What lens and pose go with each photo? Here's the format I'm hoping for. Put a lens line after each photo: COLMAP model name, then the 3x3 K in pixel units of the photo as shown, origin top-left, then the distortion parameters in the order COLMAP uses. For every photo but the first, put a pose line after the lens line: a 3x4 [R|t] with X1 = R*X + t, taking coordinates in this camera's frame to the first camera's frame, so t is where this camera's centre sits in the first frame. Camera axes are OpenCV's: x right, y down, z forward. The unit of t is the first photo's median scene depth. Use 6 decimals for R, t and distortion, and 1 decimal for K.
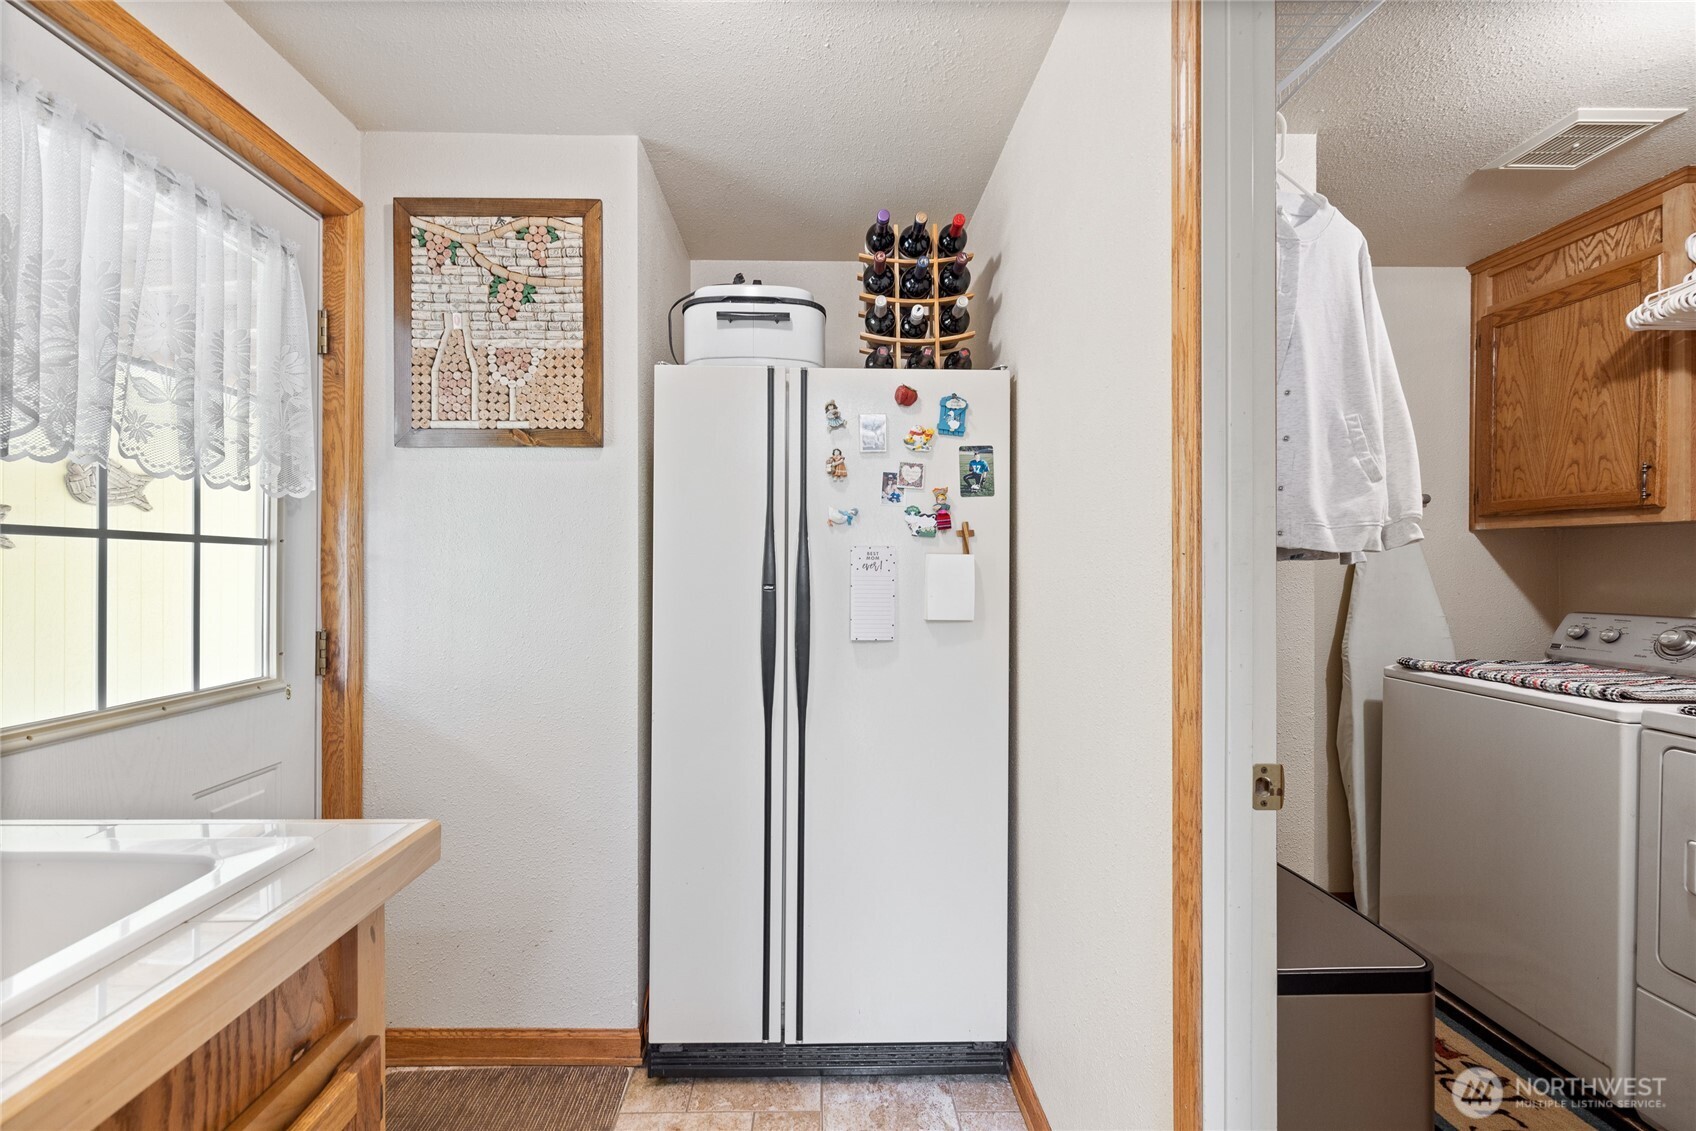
lens RADIAL K [[716.6, 0, 835.3], [0, 716.6, 567.9], [0, 0, 1]] dist [0.000019, 0.000525]
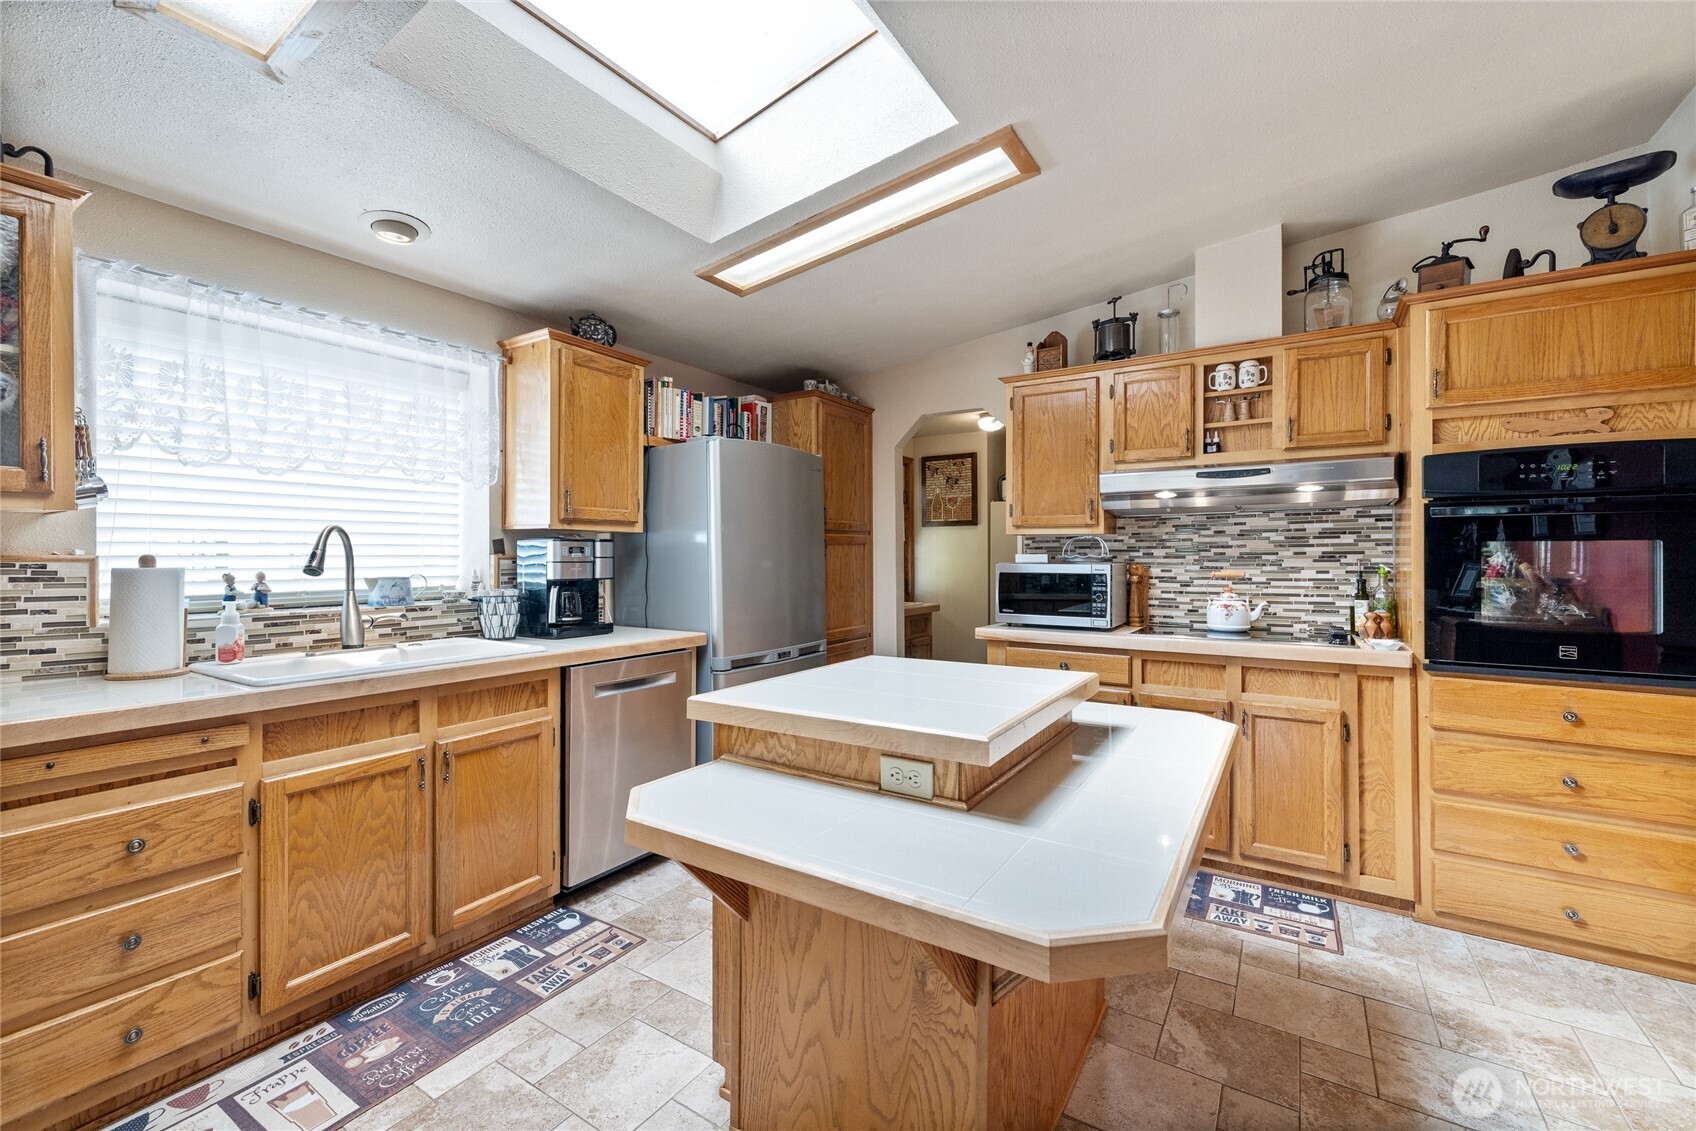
lens RADIAL K [[716.6, 0, 830.2], [0, 716.6, 554.1], [0, 0, 1]] dist [0.000019, 0.000525]
pose [[0.817544, -0.007826, -0.575813, 1.065036], [0.003079, 0.999953, -0.009219, -0.006991], [0.575858, 0.005764, 0.817530, -2.182399]]
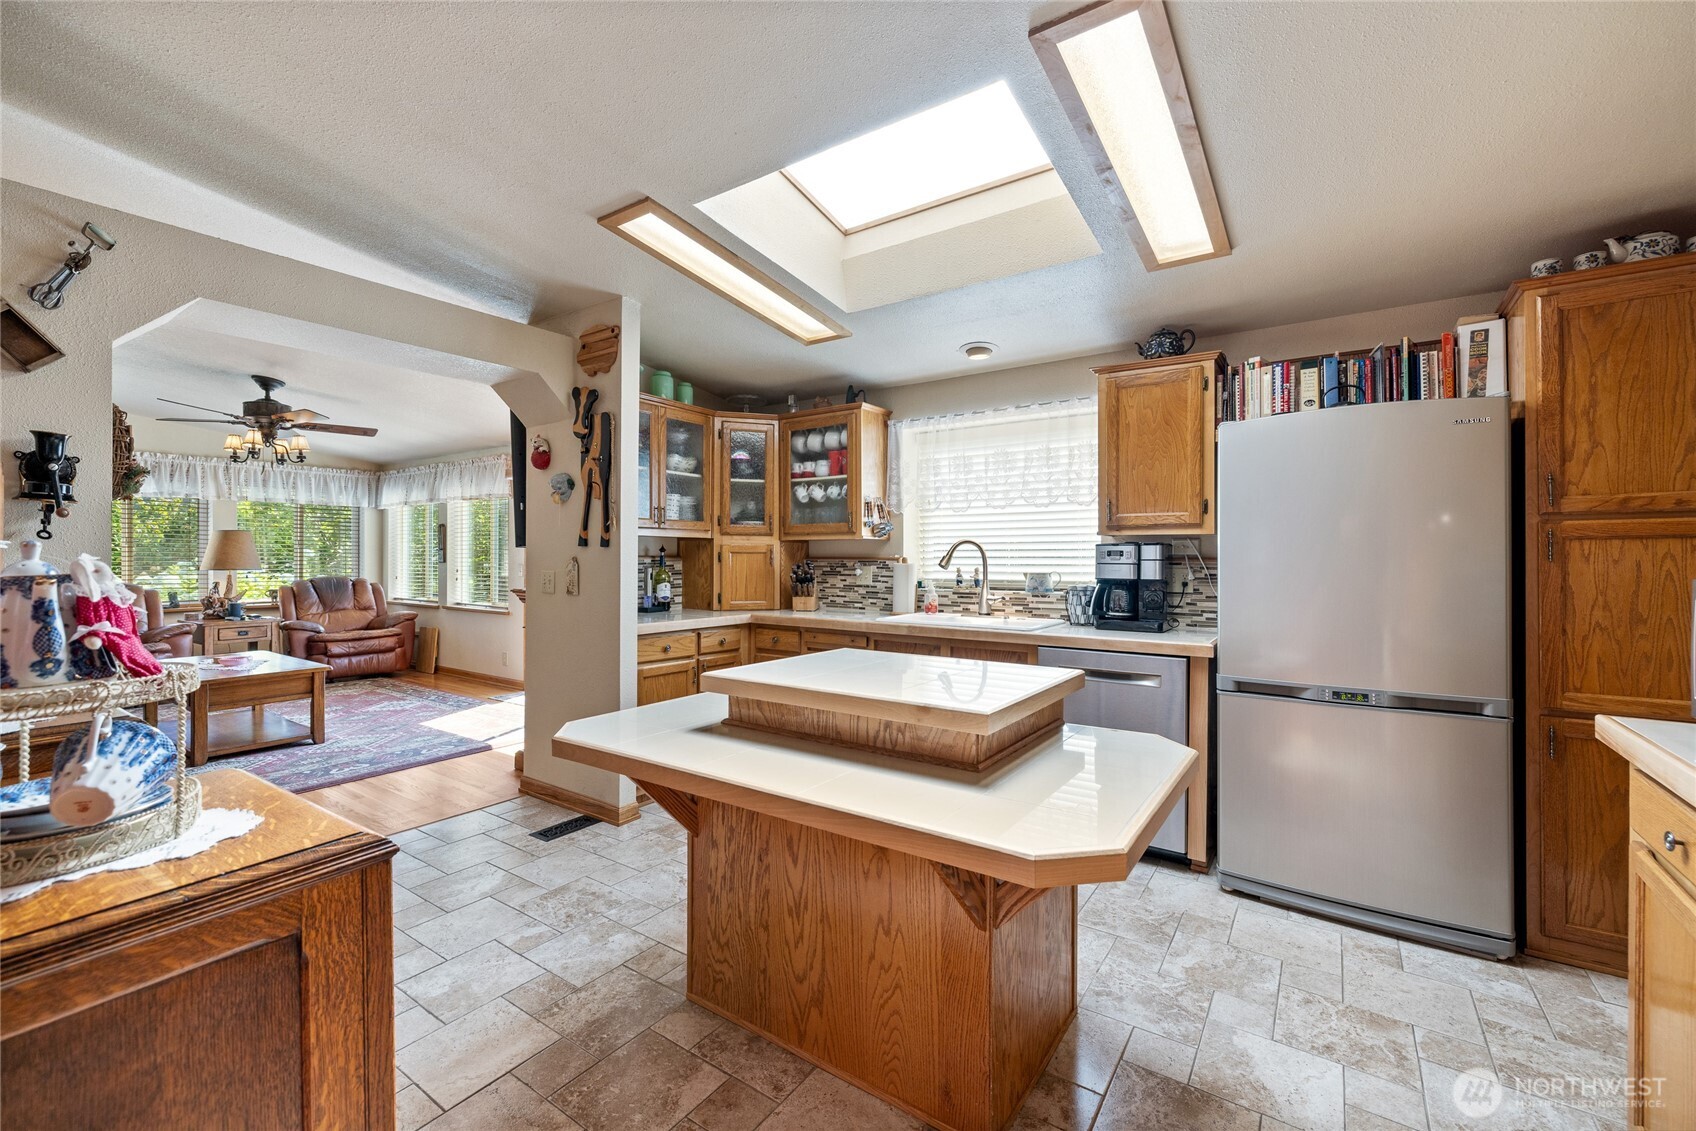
lens RADIAL K [[716.6, 0, 841.7], [0, 716.6, 556.0], [0, 0, 1]] dist [0.000019, 0.000525]
pose [[-0.595302, -0.009307, -0.803448, 1.580609], [-0.008686, 0.999949, -0.005147, -0.009958], [0.803455, 0.003914, -0.595352, -0.580606]]
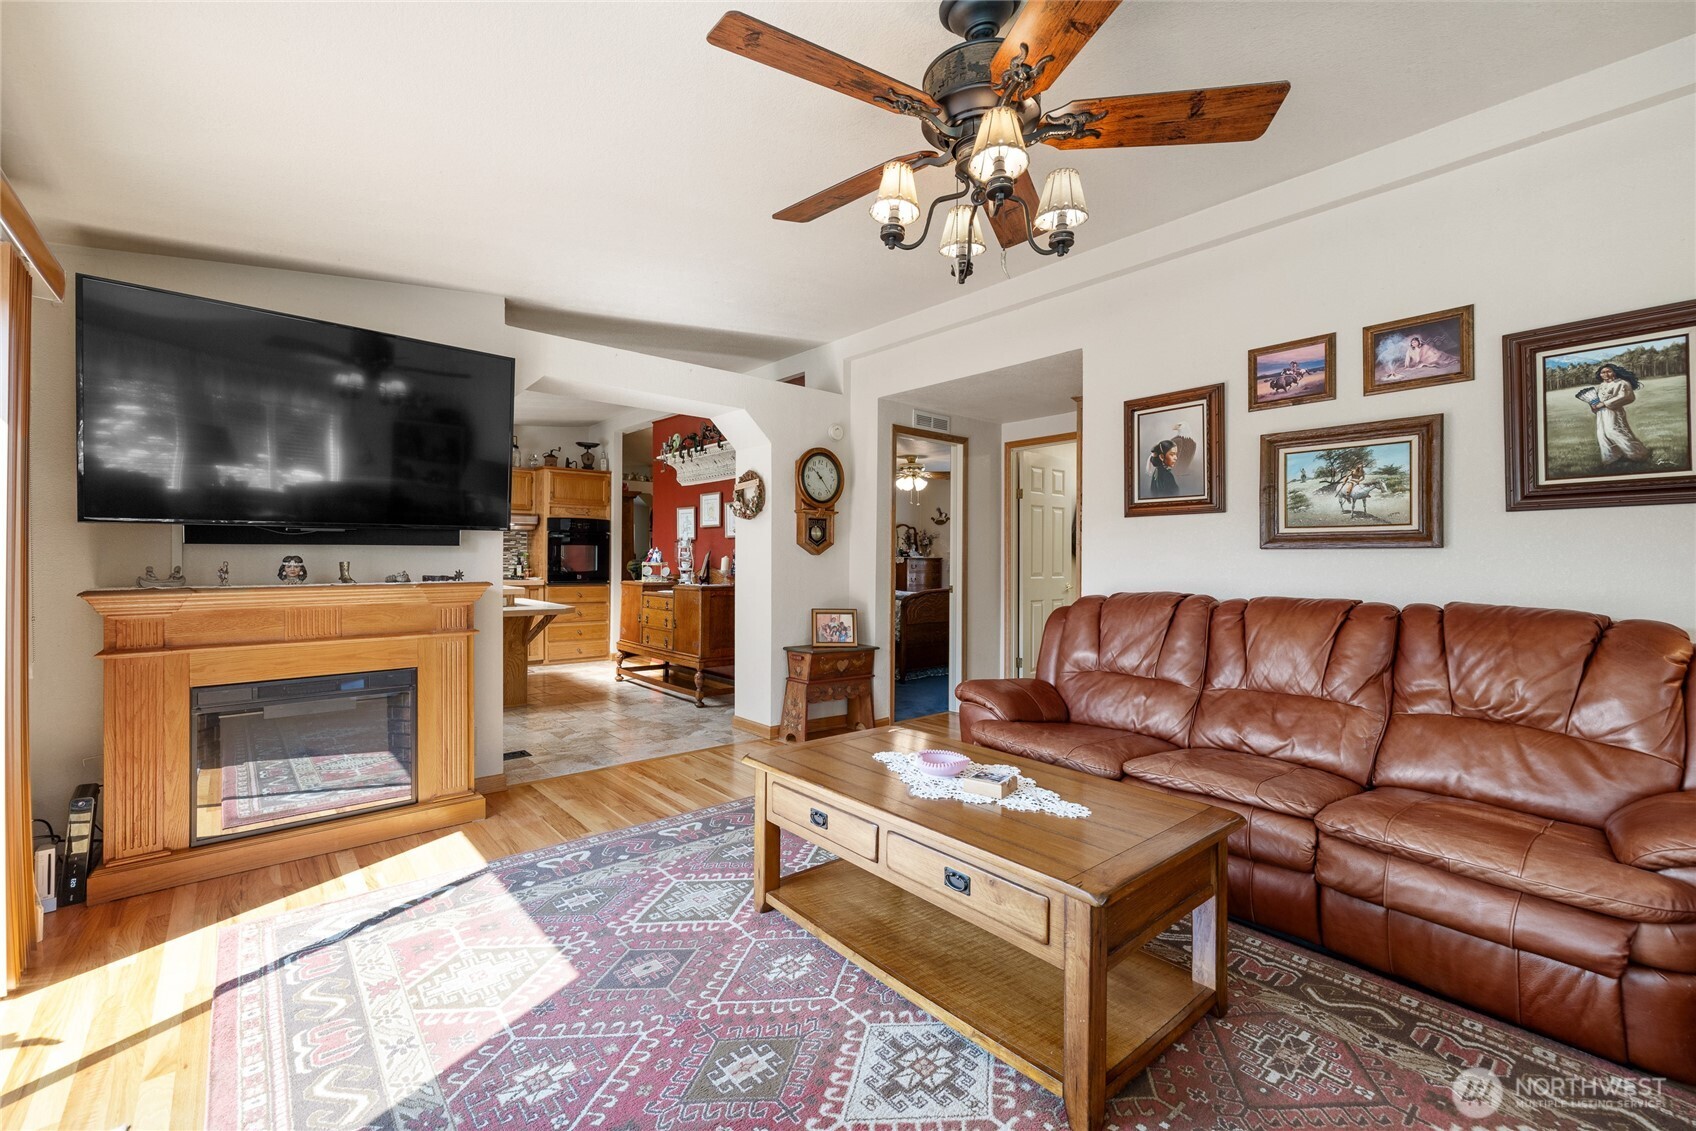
lens RADIAL K [[716.6, 0, 847.8], [0, 716.6, 549.7], [0, 0, 1]] dist [0.000019, 0.000525]
pose [[0.772328, 0.006758, 0.635187, -0.174706], [0.001000, 0.999929, -0.011854, 0.040931], [-0.635223, 0.009790, 0.772267, -4.897461]]
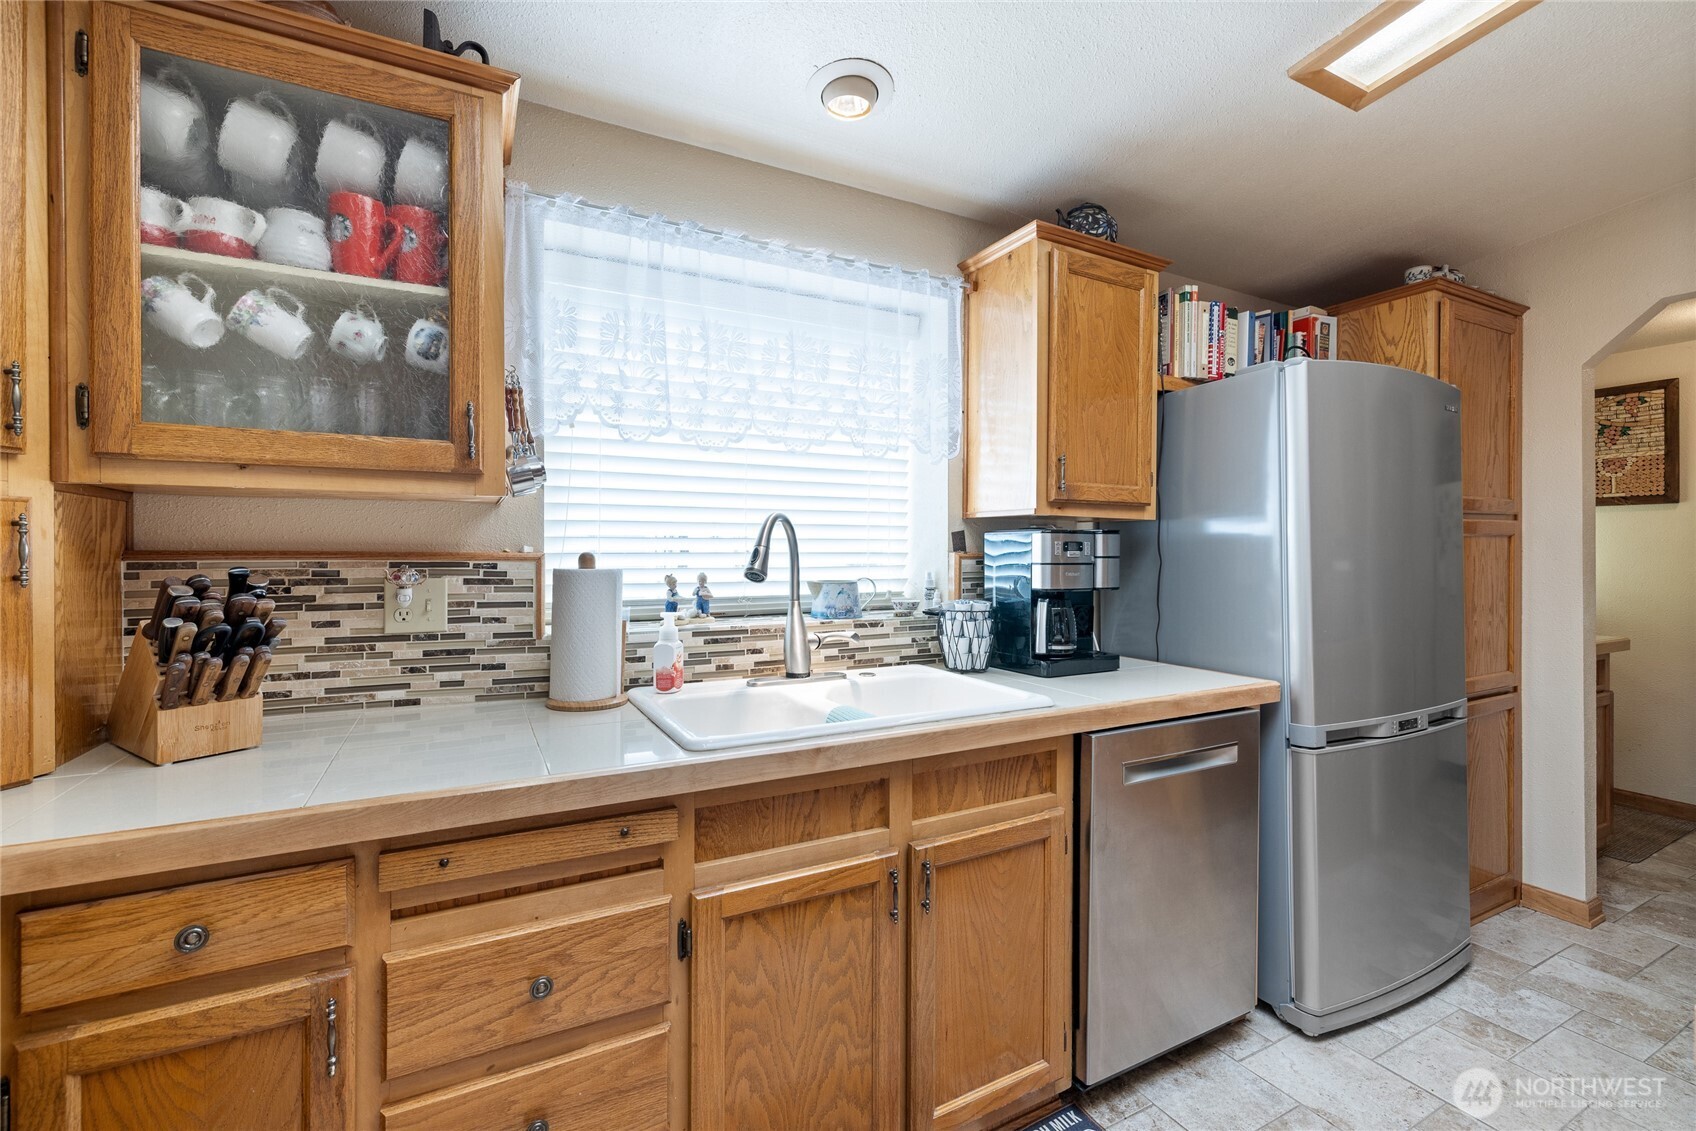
lens RADIAL K [[716.6, 0, 831.4], [0, 716.6, 551.6], [0, 0, 1]] dist [0.000019, 0.000525]
pose [[0.428694, -0.000607, -0.903449, 0.464717], [-0.004772, 0.999984, -0.002936, -0.020064], [0.903437, 0.005570, 0.428685, -1.980399]]
